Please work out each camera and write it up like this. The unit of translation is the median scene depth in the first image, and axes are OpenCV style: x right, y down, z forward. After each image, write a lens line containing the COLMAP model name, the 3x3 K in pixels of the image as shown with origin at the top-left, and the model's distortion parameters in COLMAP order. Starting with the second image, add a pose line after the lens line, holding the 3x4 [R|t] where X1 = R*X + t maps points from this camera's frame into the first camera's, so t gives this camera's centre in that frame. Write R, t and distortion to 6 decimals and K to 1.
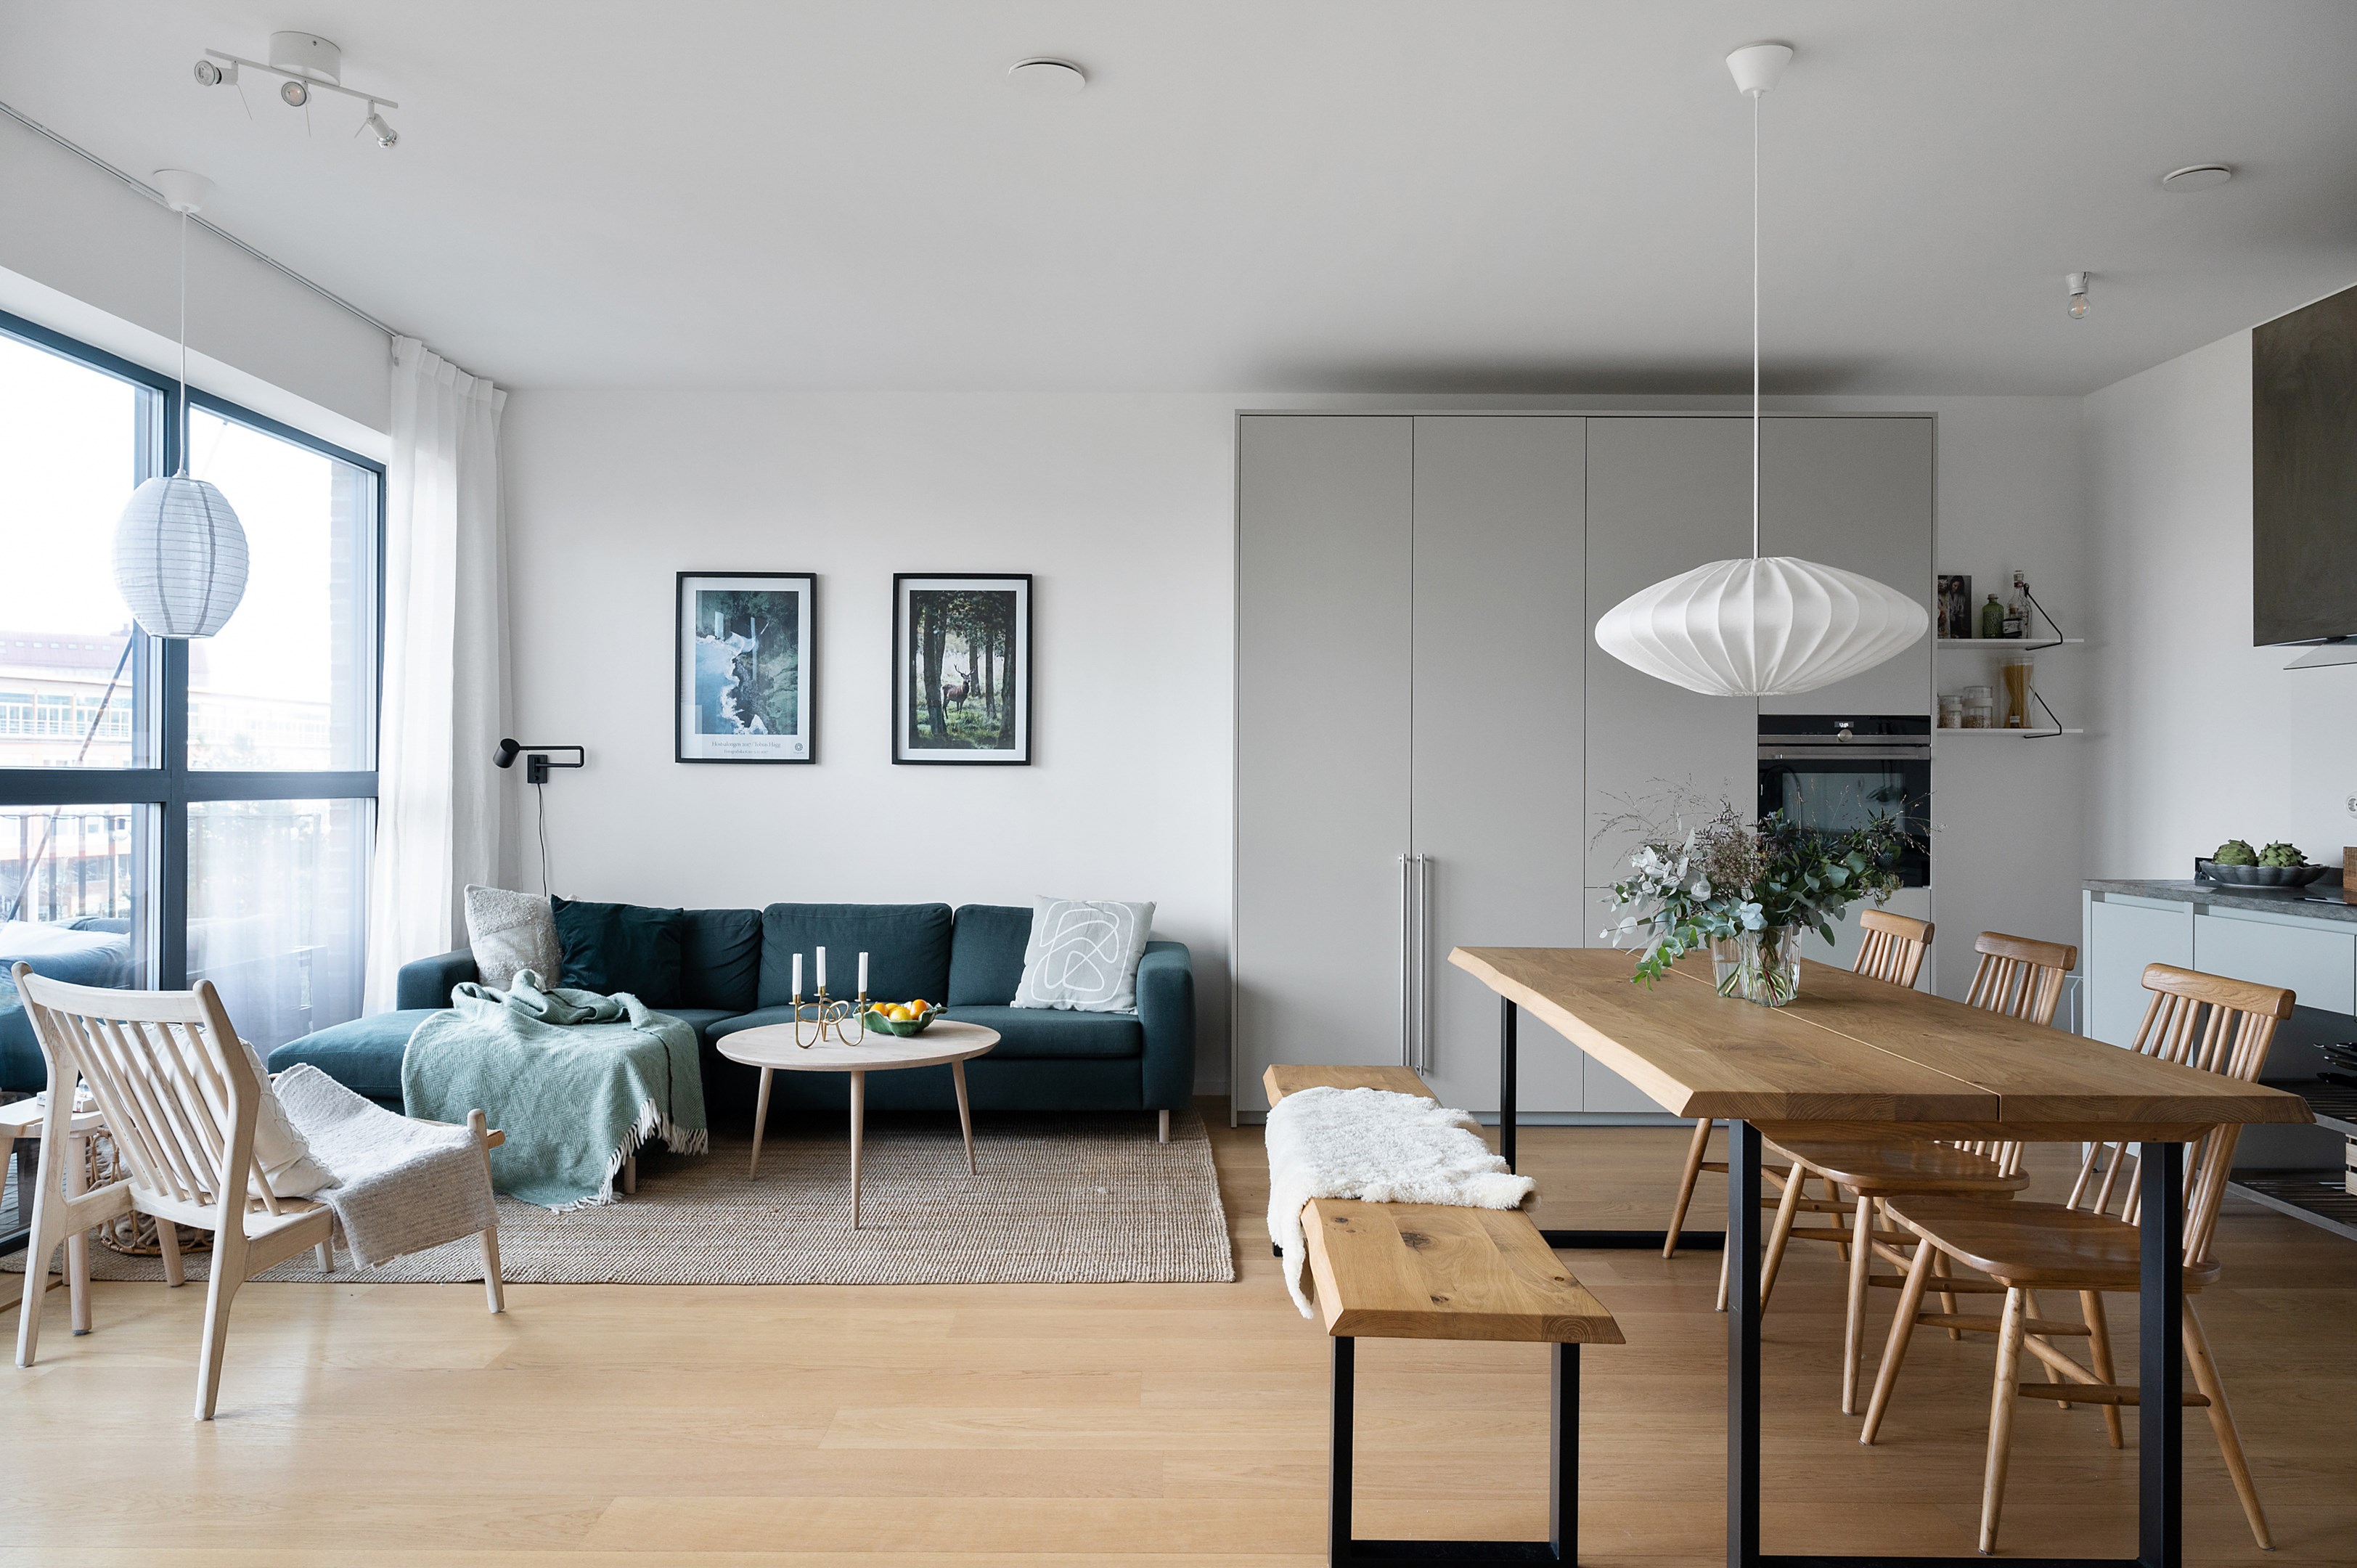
lens RADIAL K [[1650.6, 0, 1159.4], [0, 1650.6, 783.2], [0, 0, 1]] dist [0.002957, 0.000034]
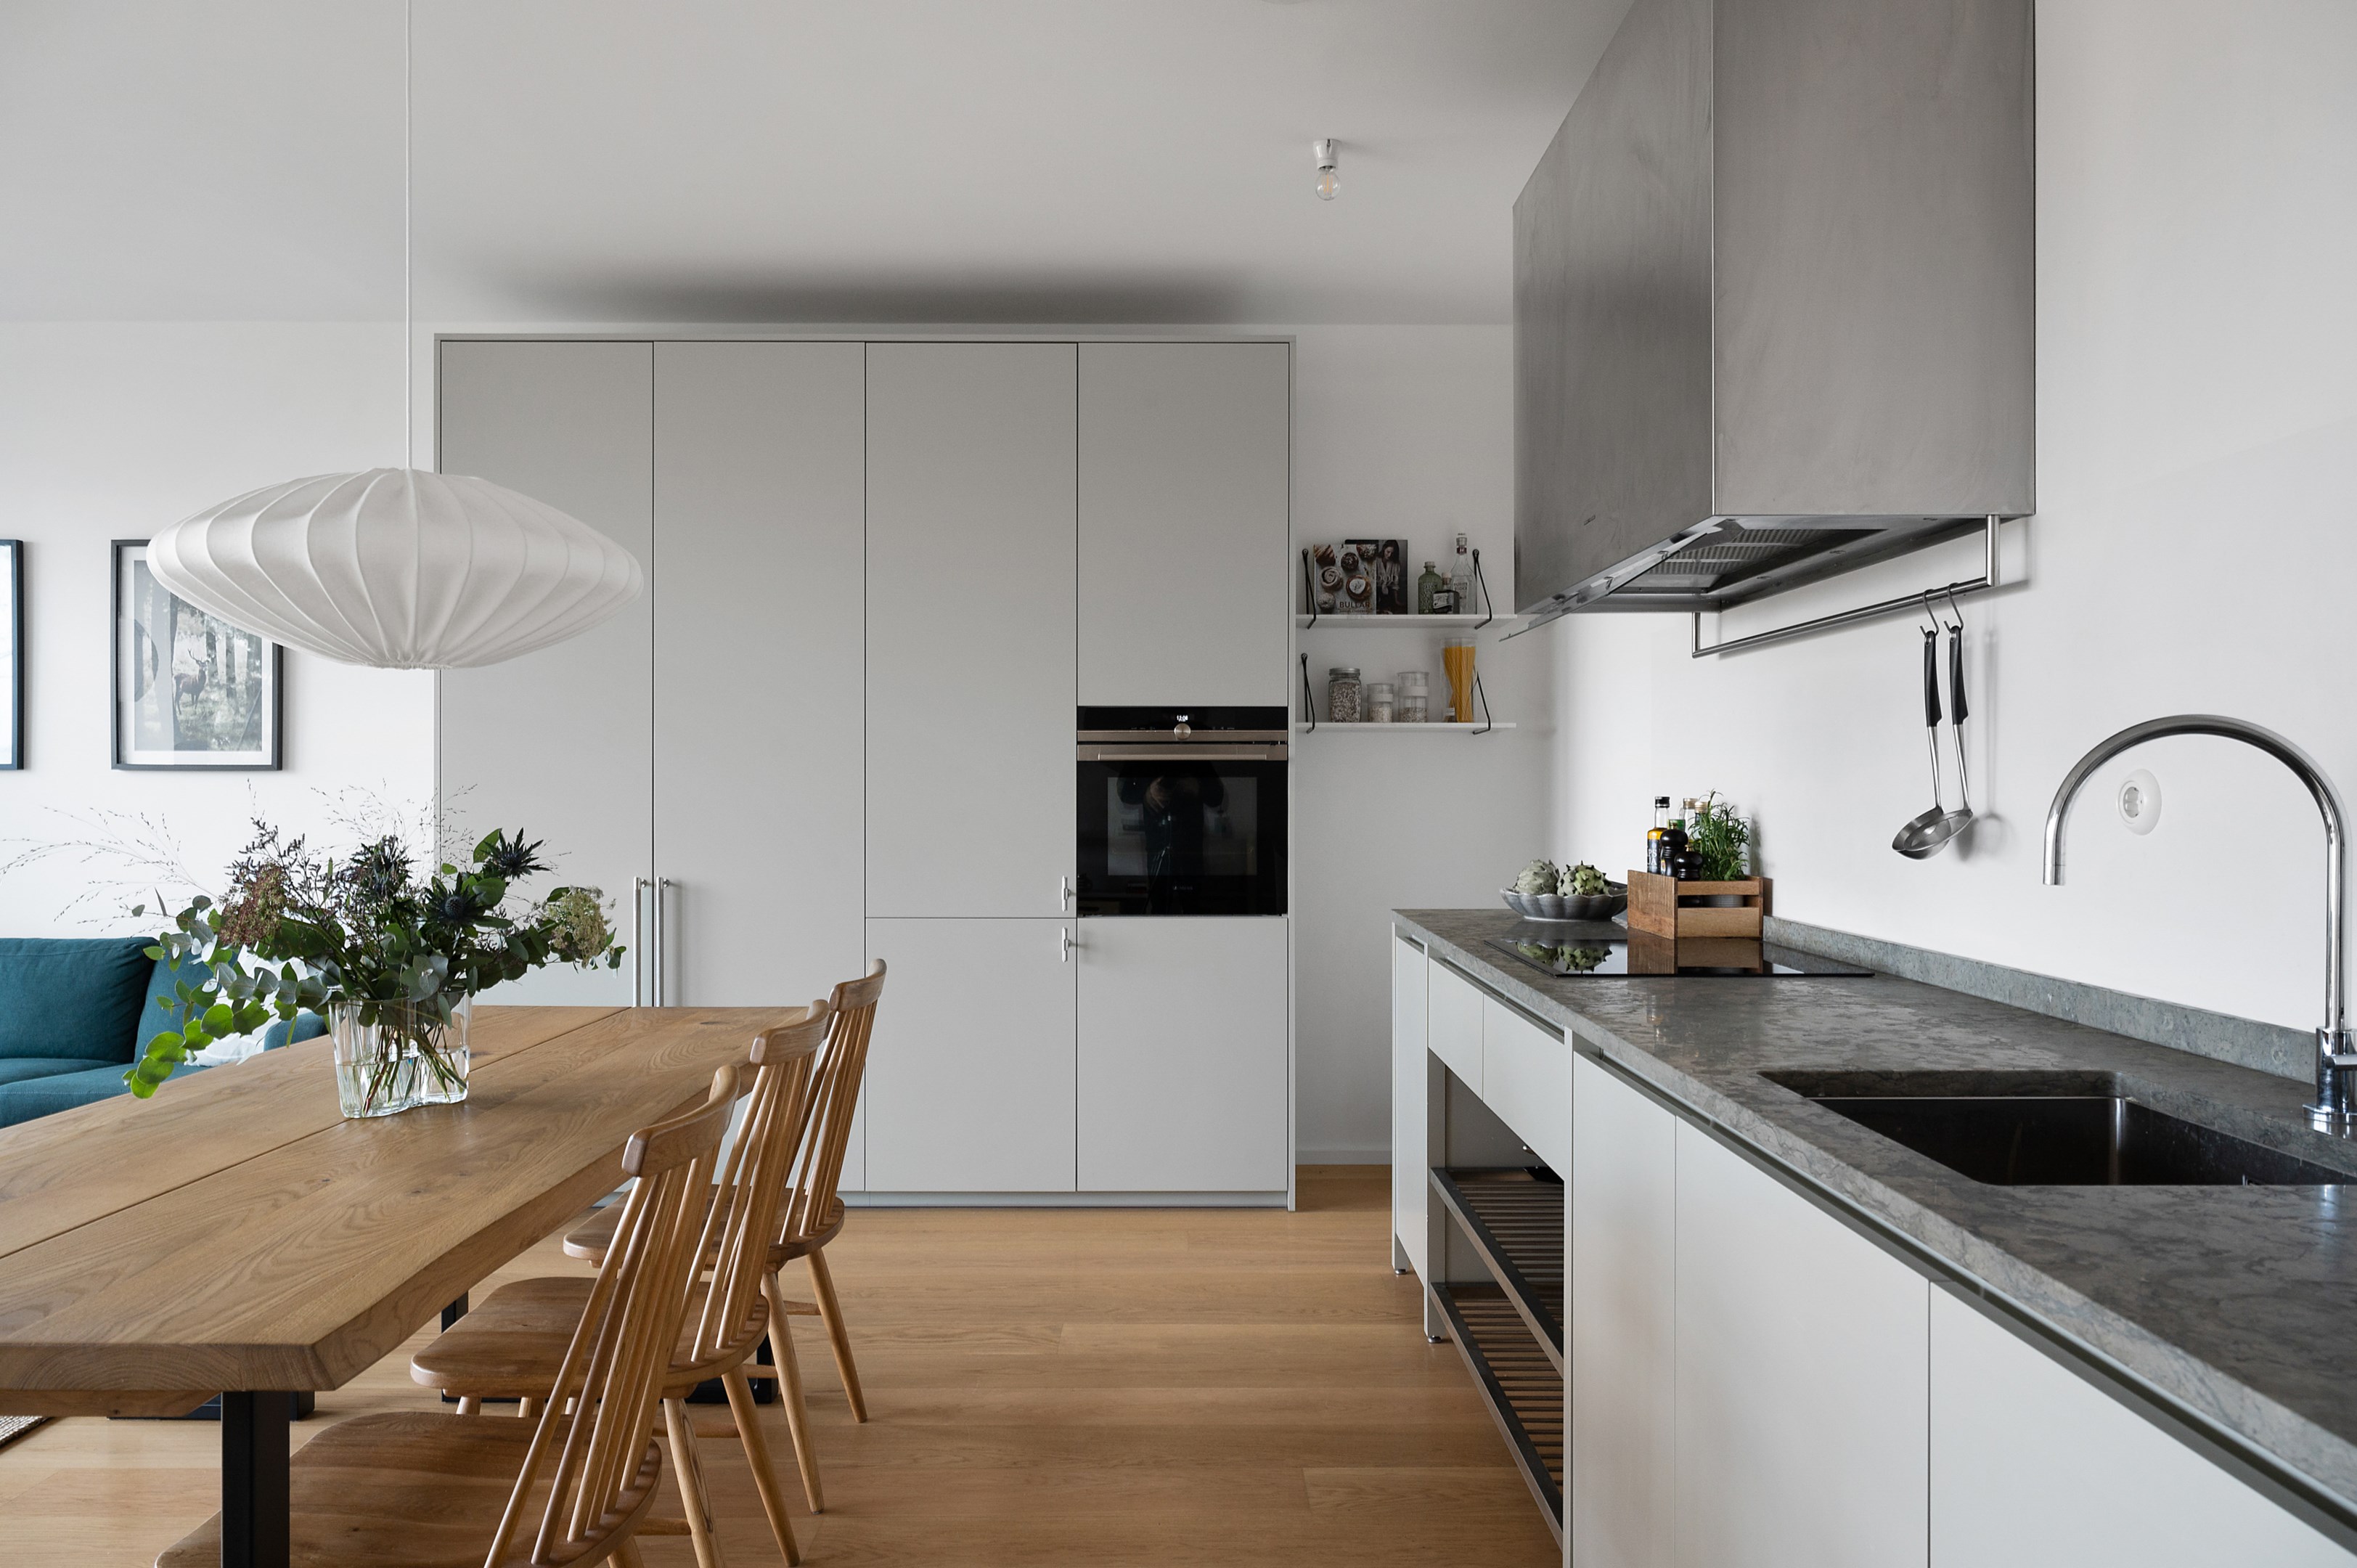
lens RADIAL K [[1650.6, 0, 1188.2], [0, 1650.6, 781.0], [0, 0, 1]] dist [0.002957, 0.000034]
pose [[0.999996, -0.002398, -0.001670, 0.418640], [0.002390, 0.999983, -0.005251, 0.000211], [0.001683, 0.005247, 0.999985, 0.182949]]
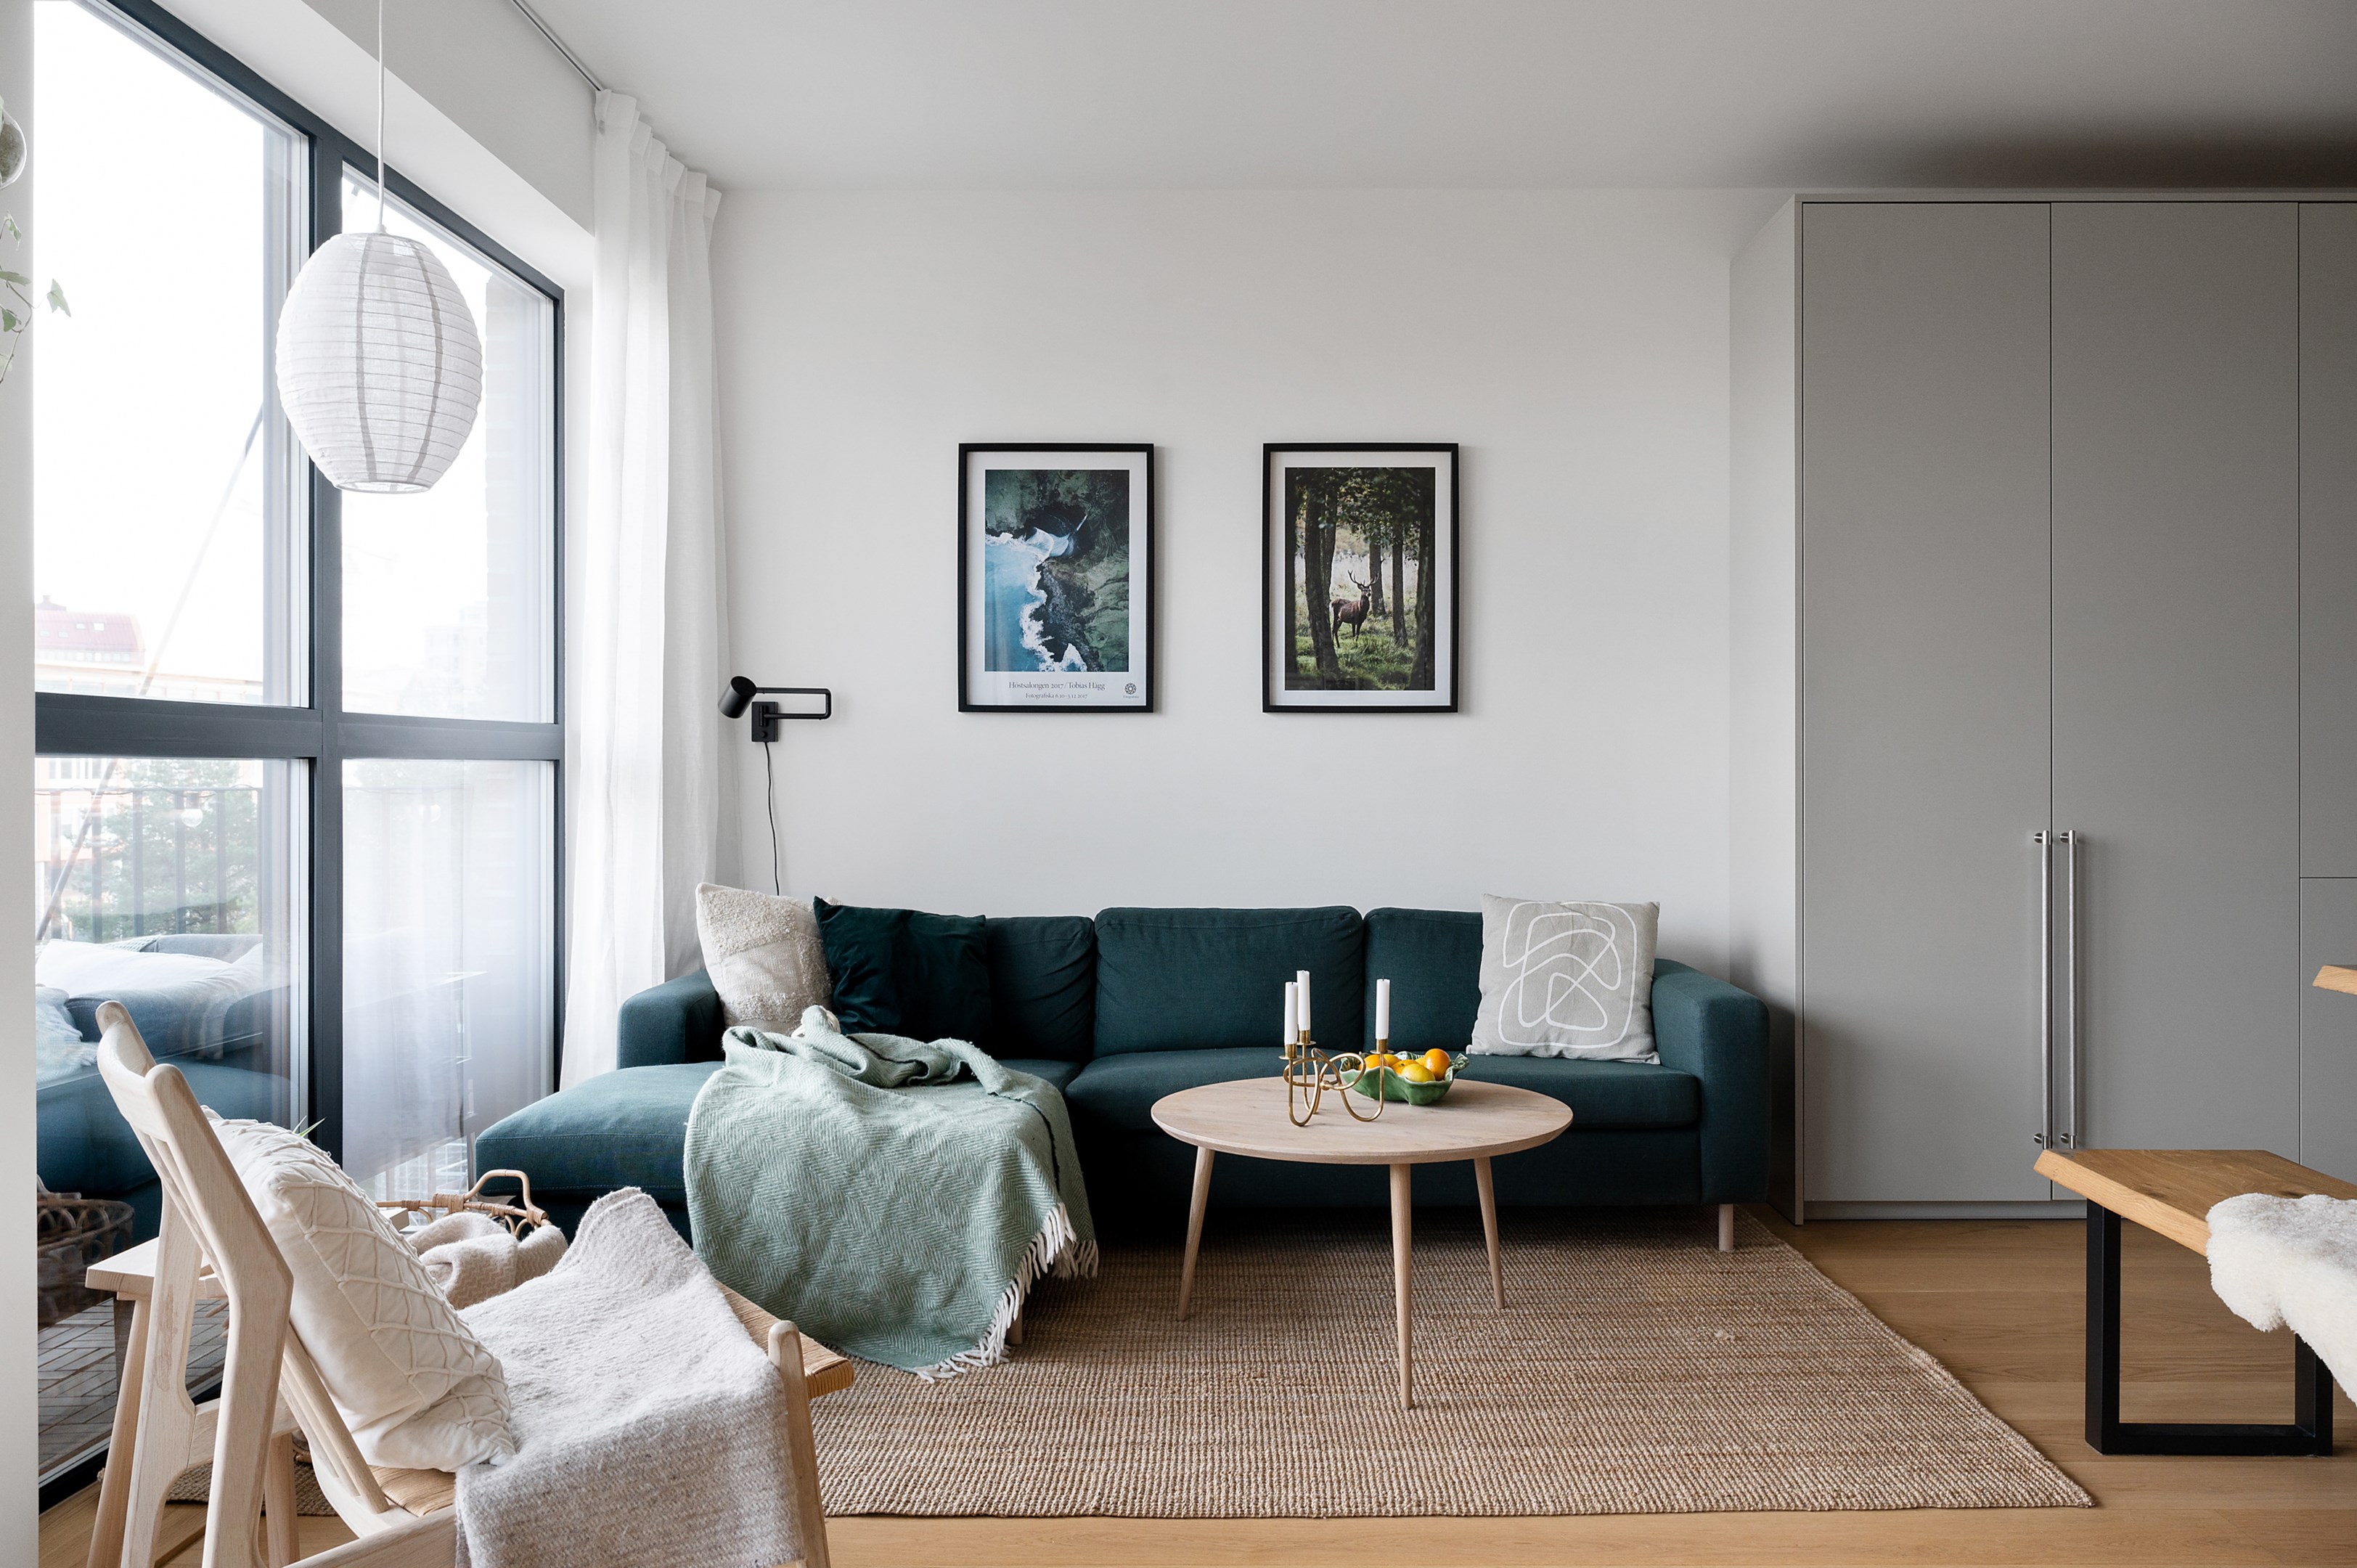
lens RADIAL K [[1865.9, 0, 1189.1], [0, 1865.9, 781.6], [0, 0, 1]] dist [-0.000887, 0.006227]
pose [[0.999982, -0.005776, -0.001505, -0.210943], [0.005780, 0.999978, 0.003209, 0.017332], [0.001486, -0.003217, 0.999994, 0.212888]]
